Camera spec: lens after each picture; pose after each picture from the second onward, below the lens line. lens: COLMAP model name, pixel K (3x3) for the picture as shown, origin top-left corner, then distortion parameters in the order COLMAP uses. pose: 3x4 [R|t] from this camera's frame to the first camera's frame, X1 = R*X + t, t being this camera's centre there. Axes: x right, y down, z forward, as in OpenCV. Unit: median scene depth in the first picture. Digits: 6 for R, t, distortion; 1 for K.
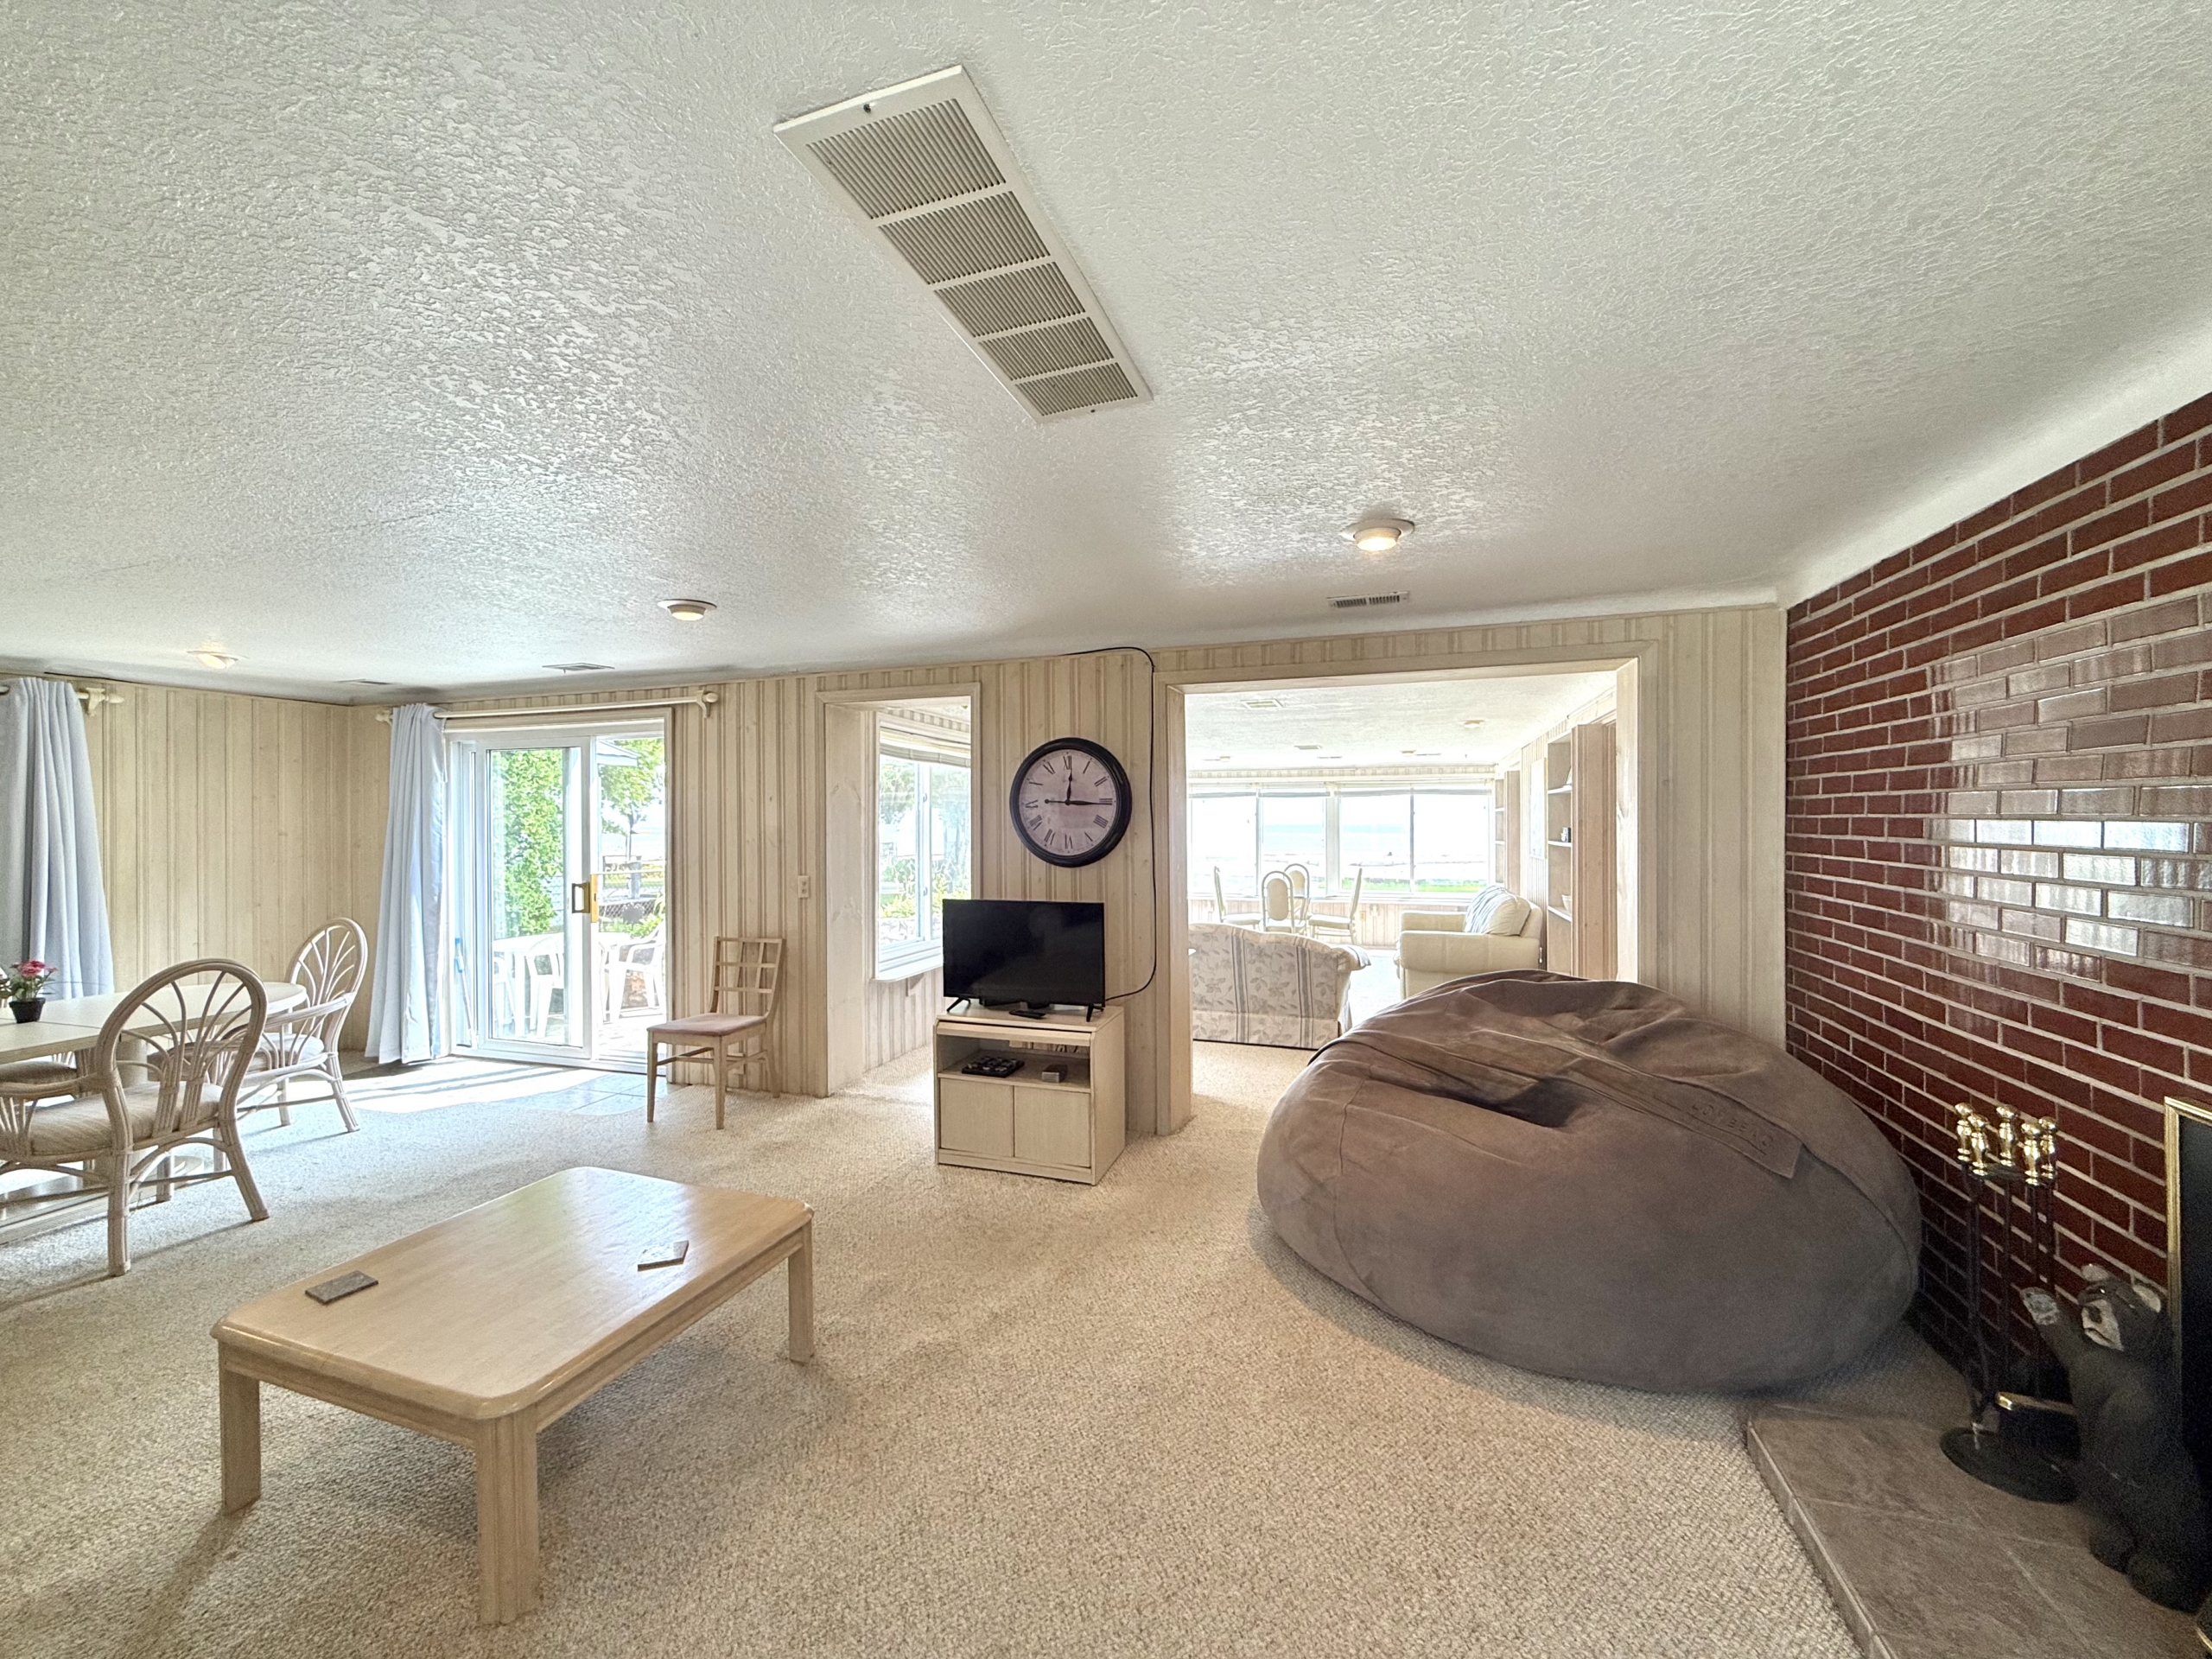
lens RADIAL K [[885.2, 0, 1100.2], [0, 885.2, 832.9], [0, 0, 1]] dist [0.001856, 0.000236]
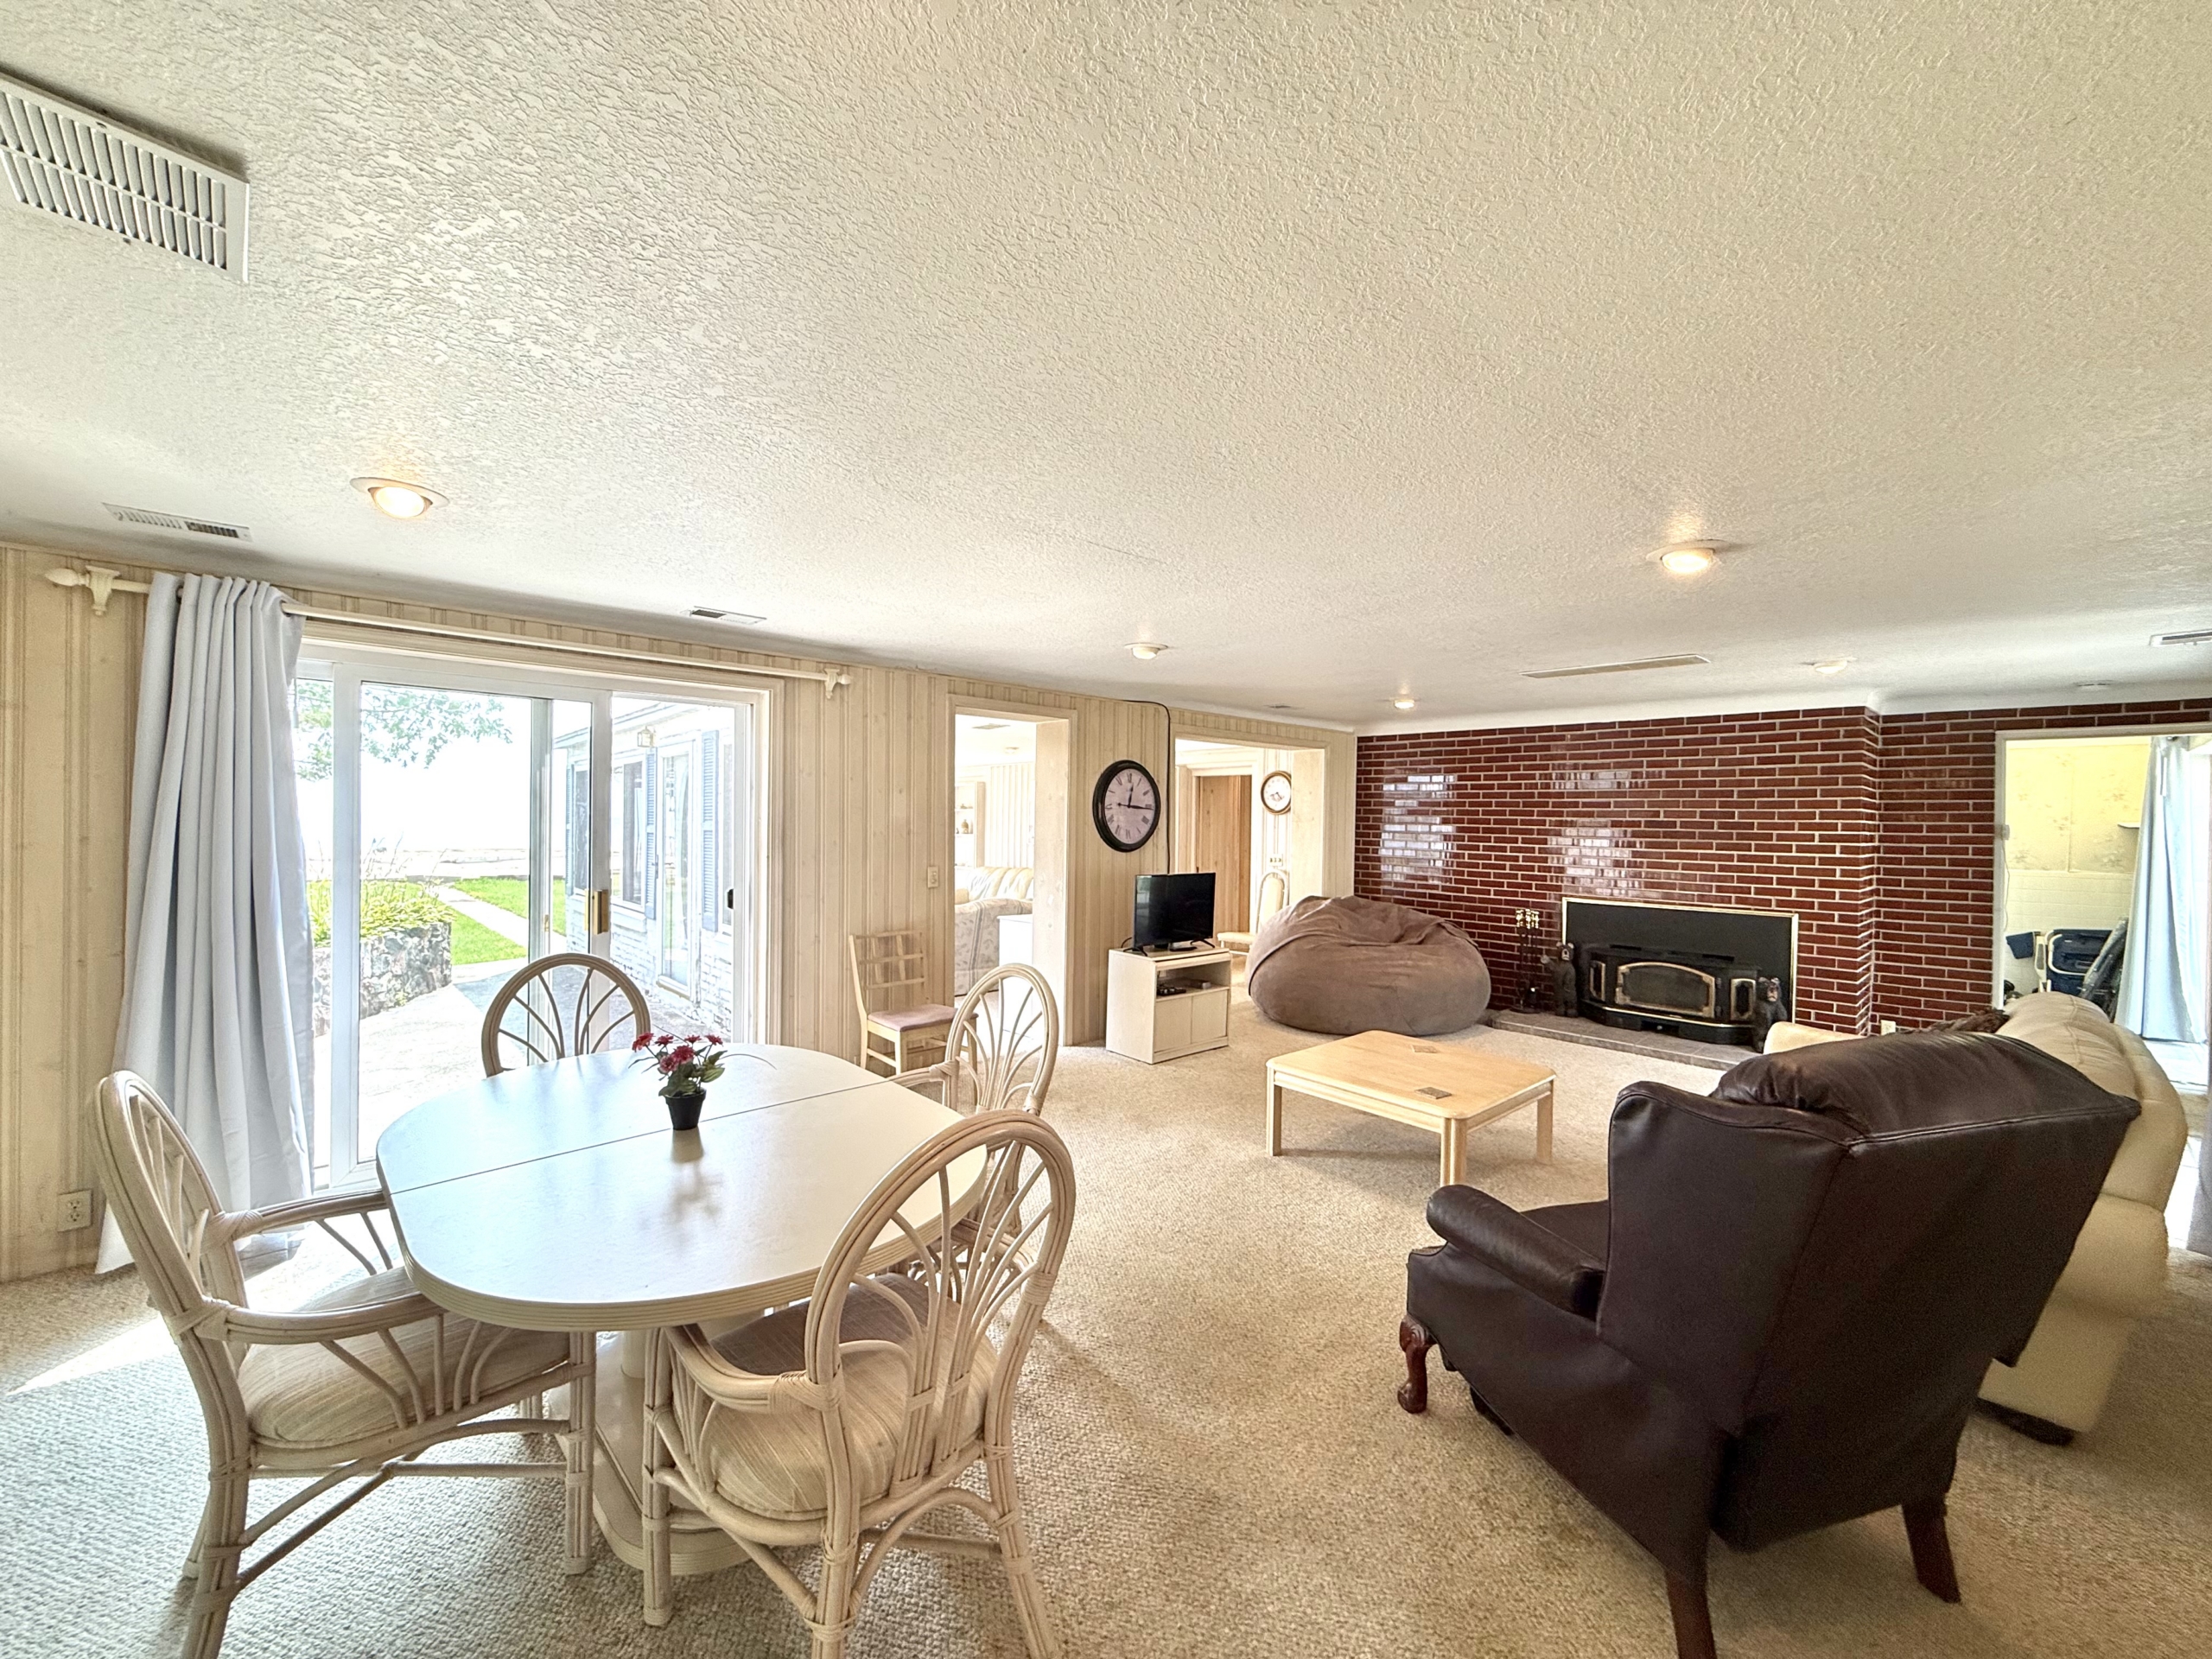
lens RADIAL K [[885.2, 0, 1100.2], [0, 885.2, 832.9], [0, 0, 1]] dist [0.001856, 0.000236]
pose [[0.452920, -0.003781, 0.891543, -1.332192], [-0.002343, 0.999983, 0.005431, 0.000655], [-0.891548, -0.004549, 0.452903, 0.406288]]
